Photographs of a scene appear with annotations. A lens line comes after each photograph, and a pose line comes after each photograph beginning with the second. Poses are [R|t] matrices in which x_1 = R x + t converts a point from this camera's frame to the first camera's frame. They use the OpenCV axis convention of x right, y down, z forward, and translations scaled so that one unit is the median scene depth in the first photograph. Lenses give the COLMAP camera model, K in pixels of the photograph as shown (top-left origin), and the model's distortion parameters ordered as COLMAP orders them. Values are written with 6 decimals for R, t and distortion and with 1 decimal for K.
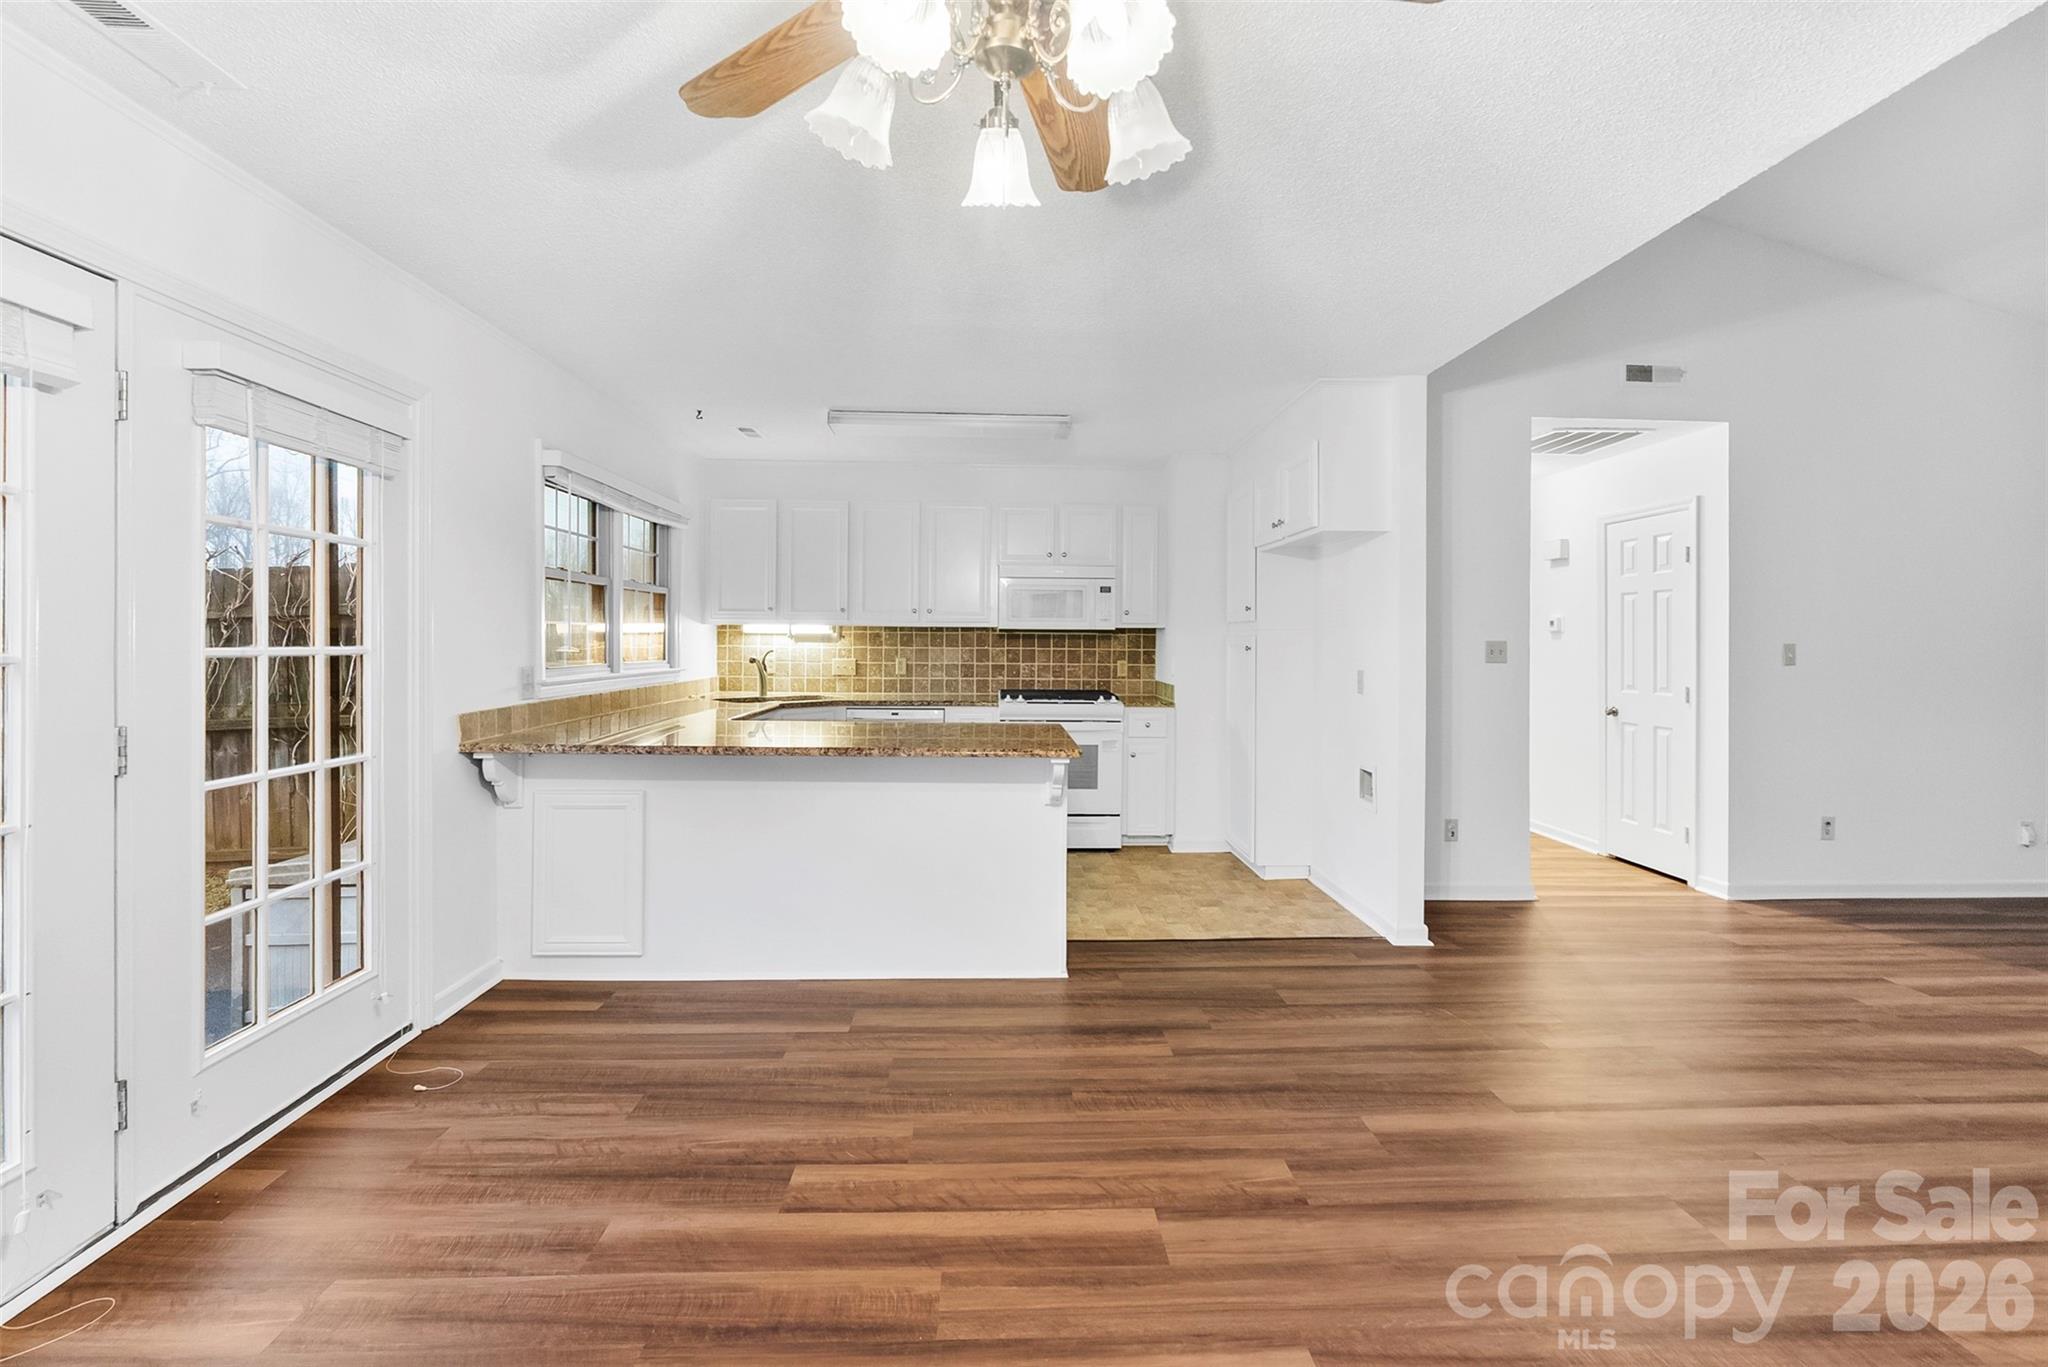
lens RADIAL K [[838.5, 0, 1019.3], [0, 838.5, 641.9], [0, 0, 1]] dist [-0.001167, -0.000128]
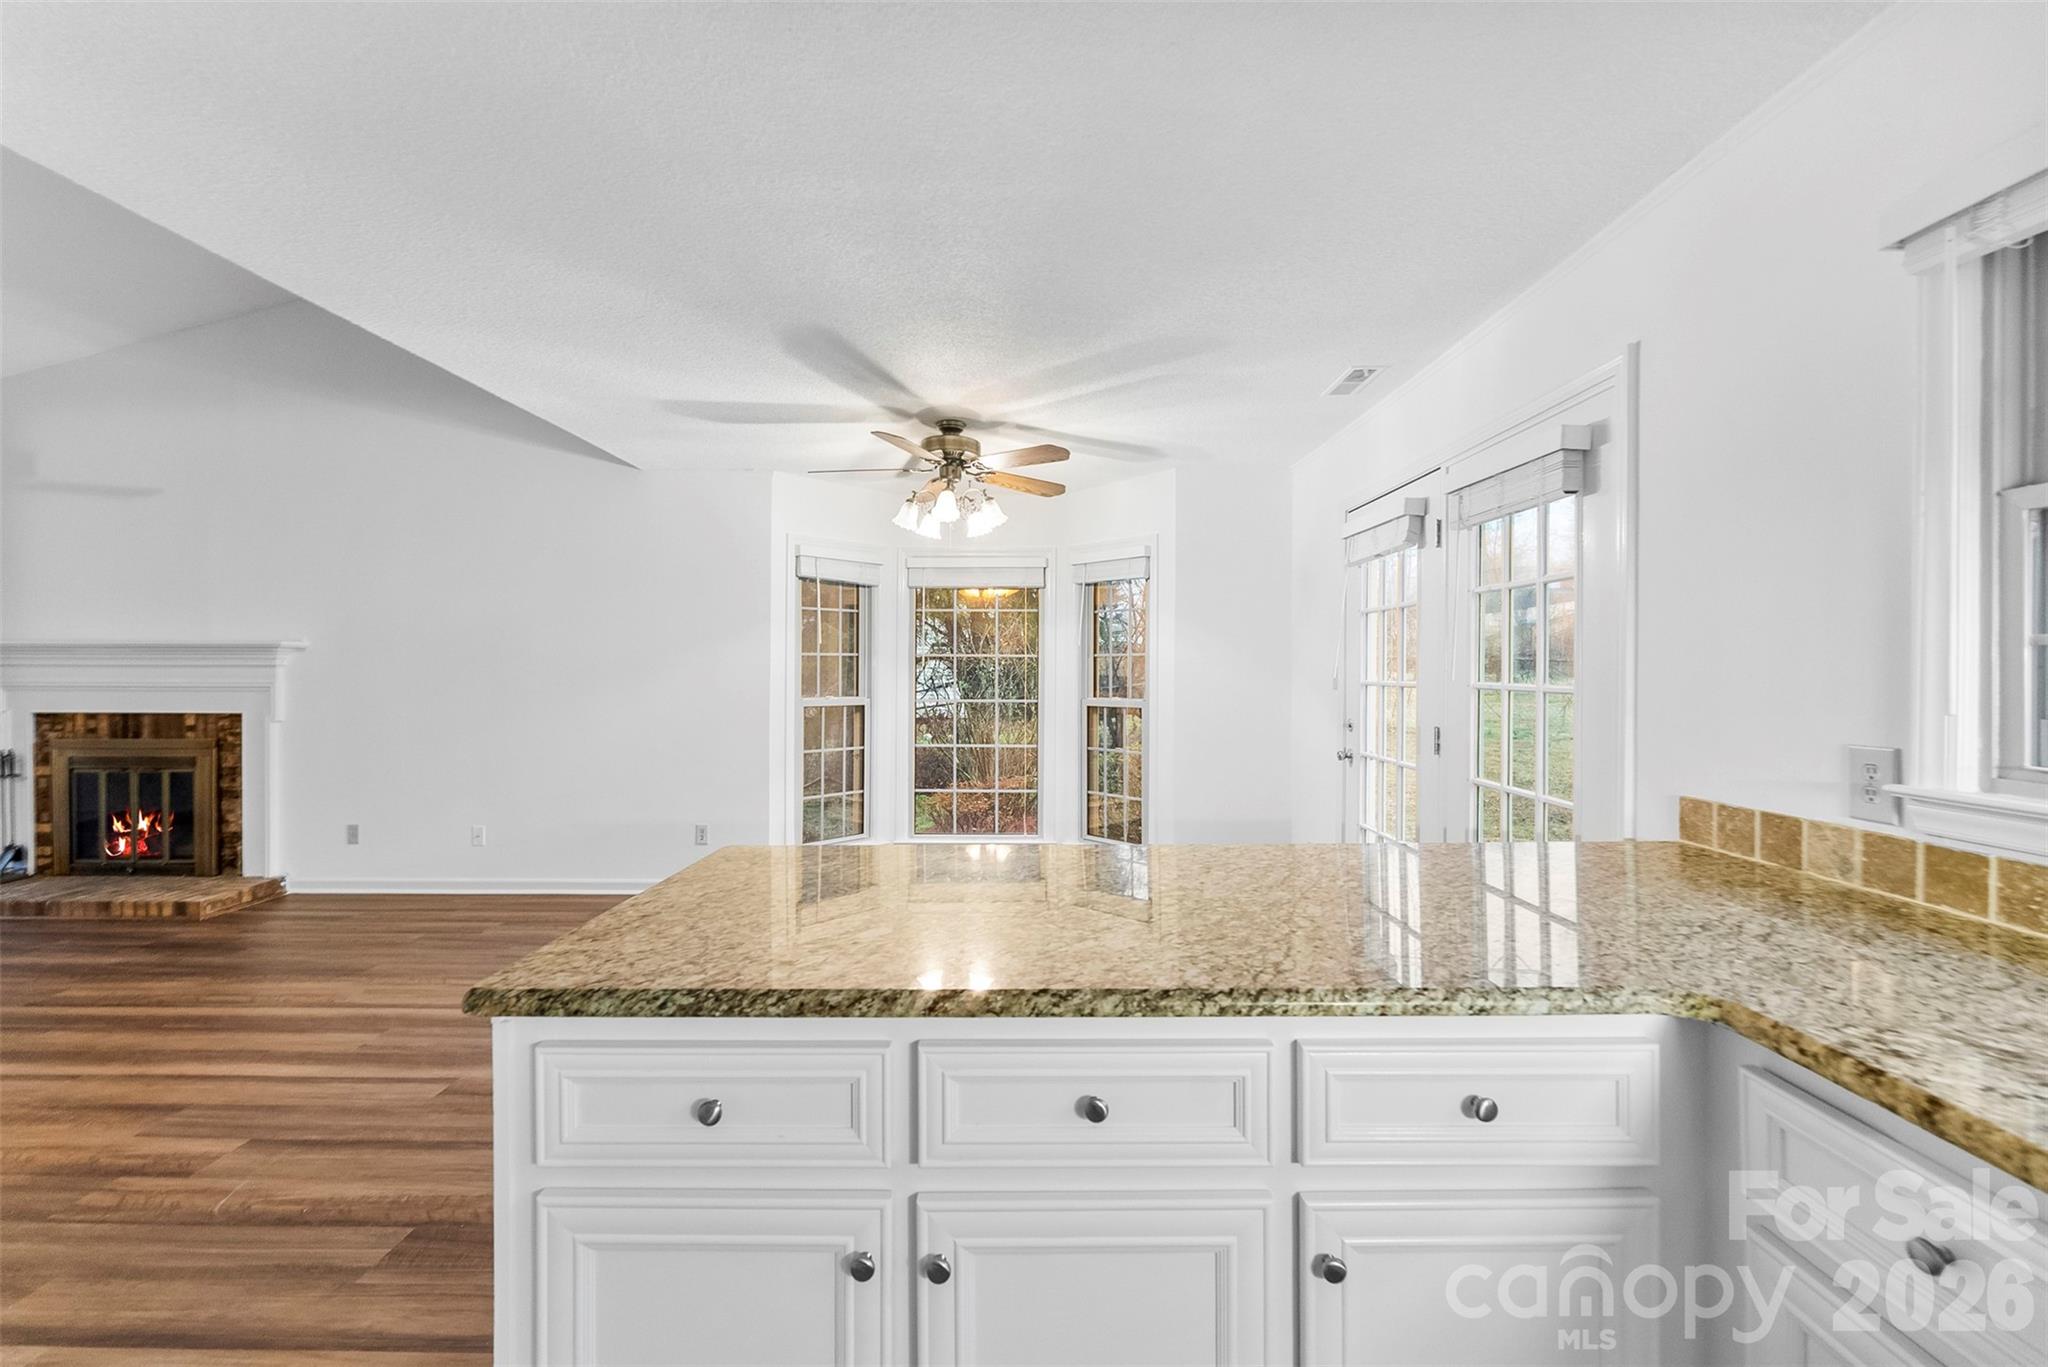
lens RADIAL K [[833.2, 0, 1024.8], [0, 833.2, 673.6], [0, 0, 1]] dist [-0.001593, -0.000309]
pose [[-0.999232, -0.003661, 0.039012, -0.110850], [-0.003240, 0.999936, 0.010843, -0.007610], [-0.039049, 0.010708, -0.999180, 0.975690]]
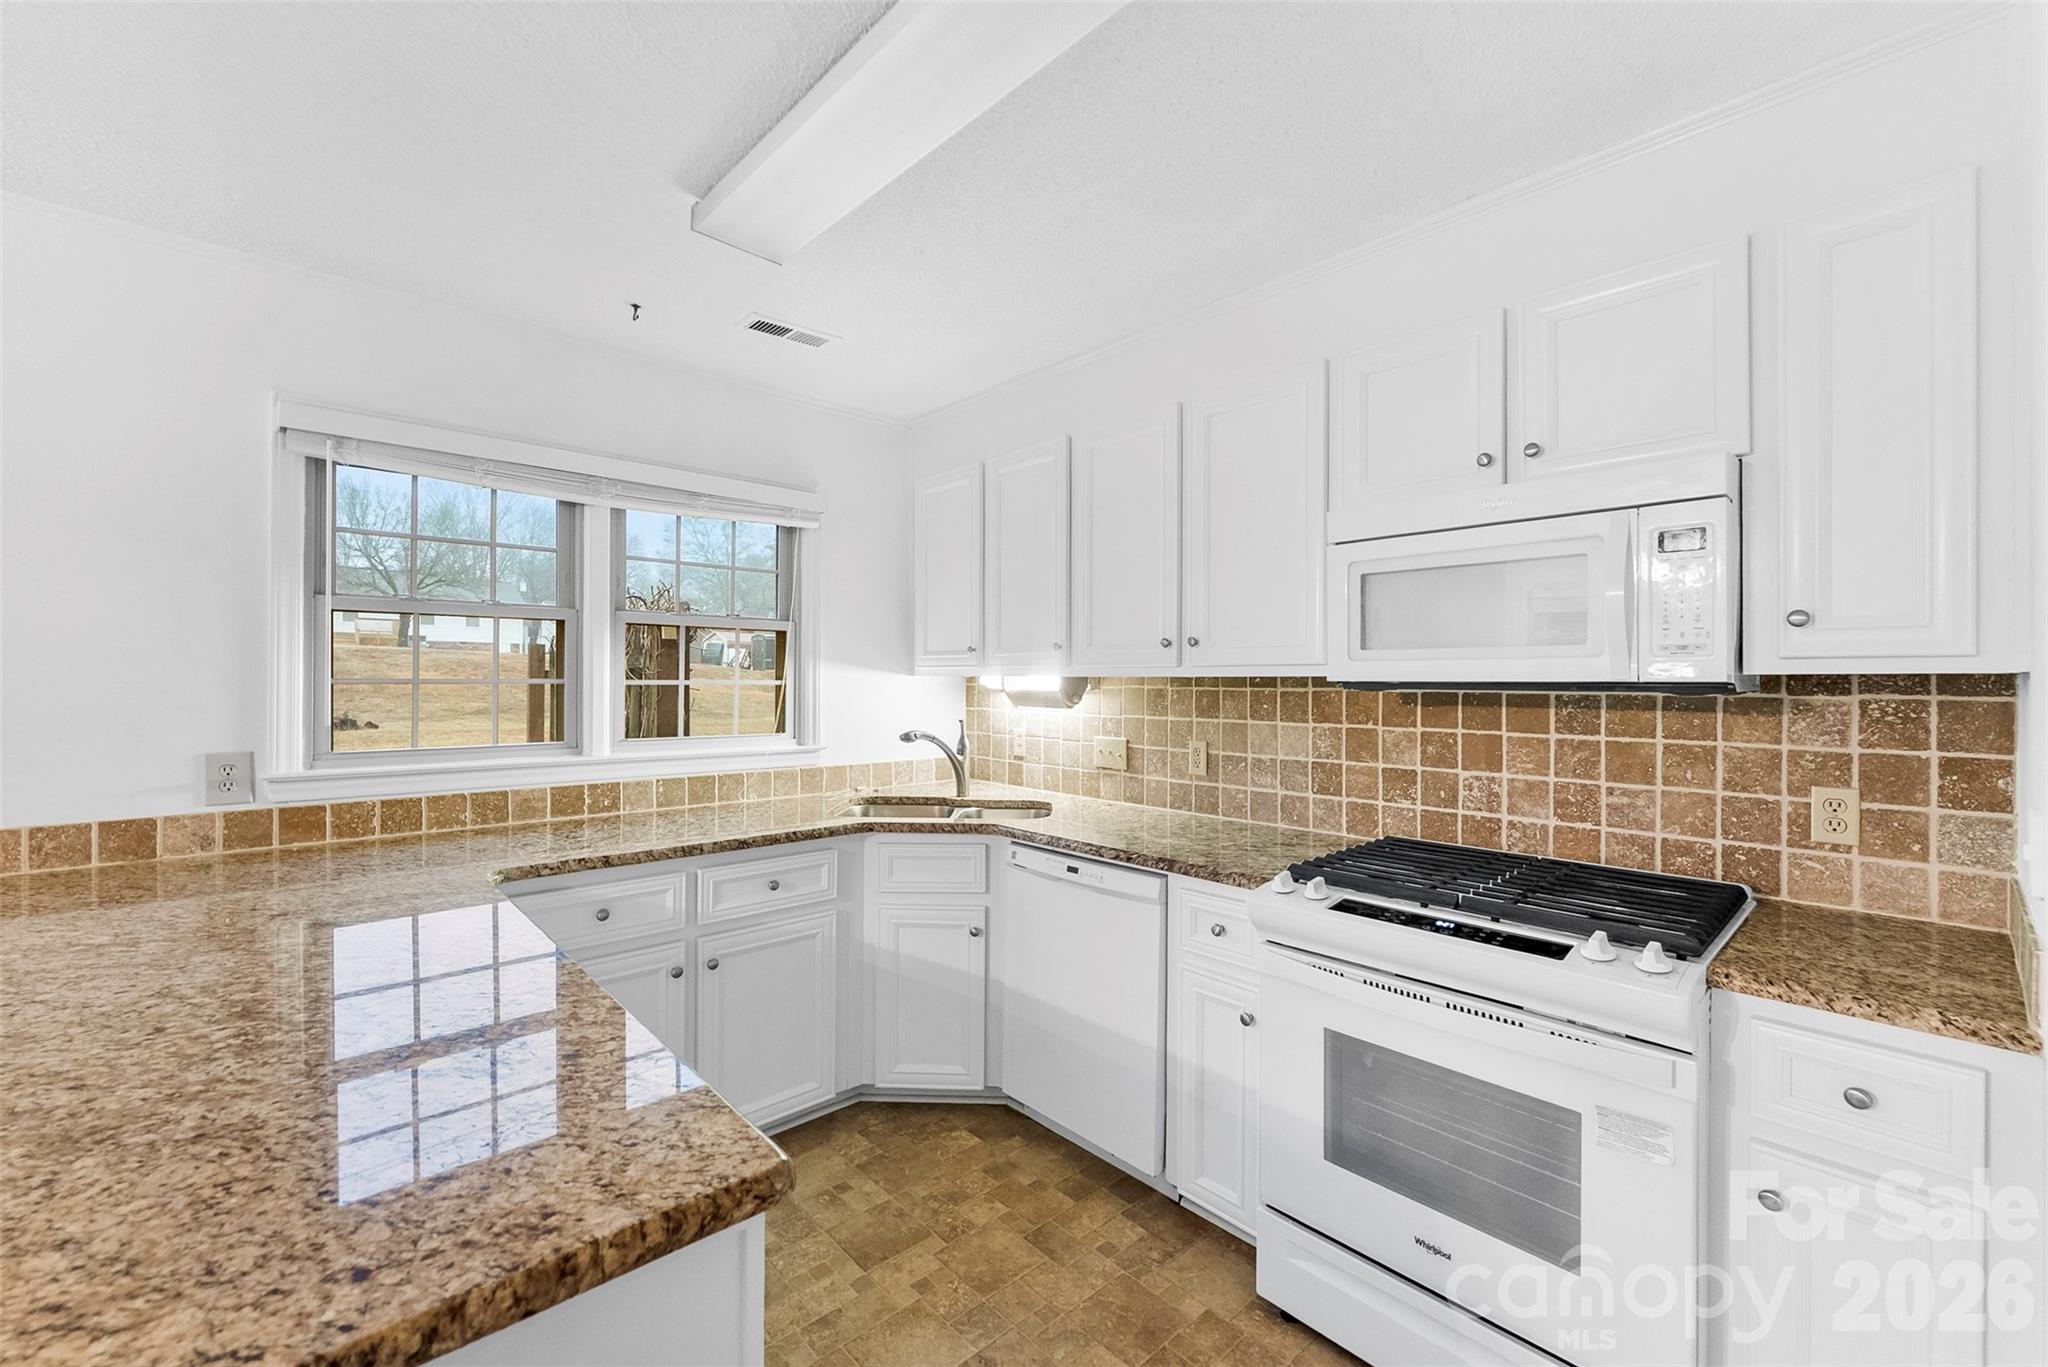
lens RADIAL K [[833.2, 0, 1024.8], [0, 833.2, 673.6], [0, 0, 1]] dist [-0.001593, -0.000309]
pose [[0.652108, -0.010934, -0.758048, 0.184266], [-0.002343, 0.999862, -0.016437, -0.013555], [0.758123, 0.012494, 0.651992, 0.702959]]
